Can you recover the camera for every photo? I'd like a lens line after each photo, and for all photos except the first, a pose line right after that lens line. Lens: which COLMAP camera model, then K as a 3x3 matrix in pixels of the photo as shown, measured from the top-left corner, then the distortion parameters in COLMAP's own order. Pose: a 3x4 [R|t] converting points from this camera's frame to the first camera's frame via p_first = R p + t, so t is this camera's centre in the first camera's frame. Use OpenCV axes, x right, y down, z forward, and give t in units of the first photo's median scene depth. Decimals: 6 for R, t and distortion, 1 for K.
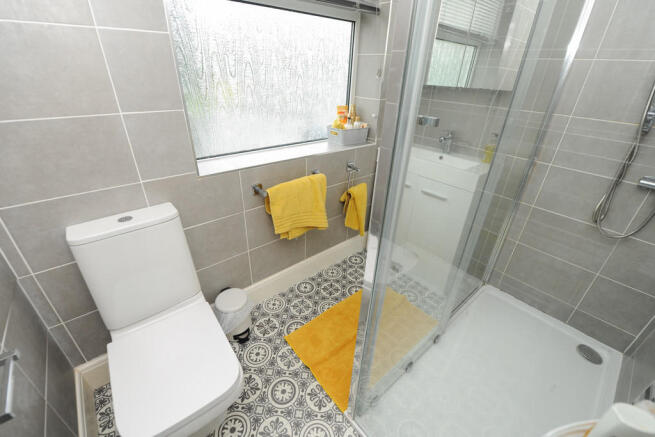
lens RADIAL K [[272.0, 0, 327.5], [0, 272.0, 218.5], [0, 0, 1]] dist [-0.000061, -0.000016]
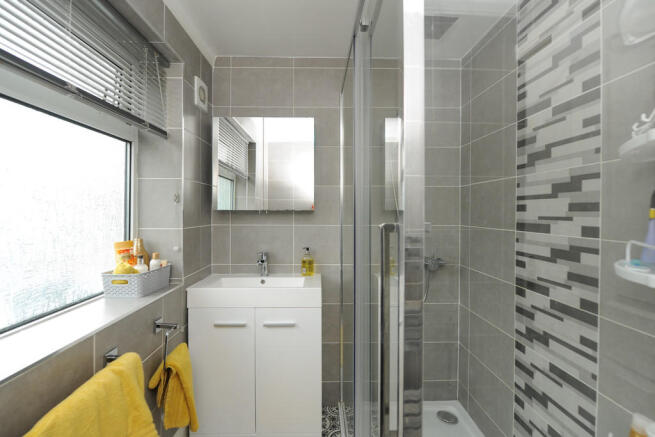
lens RADIAL K [[288.8, 0, 327.5], [0, 288.8, 218.5], [0, 0, 1]] dist [0.000537, -0.000111]
pose [[0.640284, -0.054952, 0.766170, -0.173472], [0.379702, 0.889698, -0.253503, -0.091162], [-0.667730, 0.453231, 0.590524, 0.209926]]
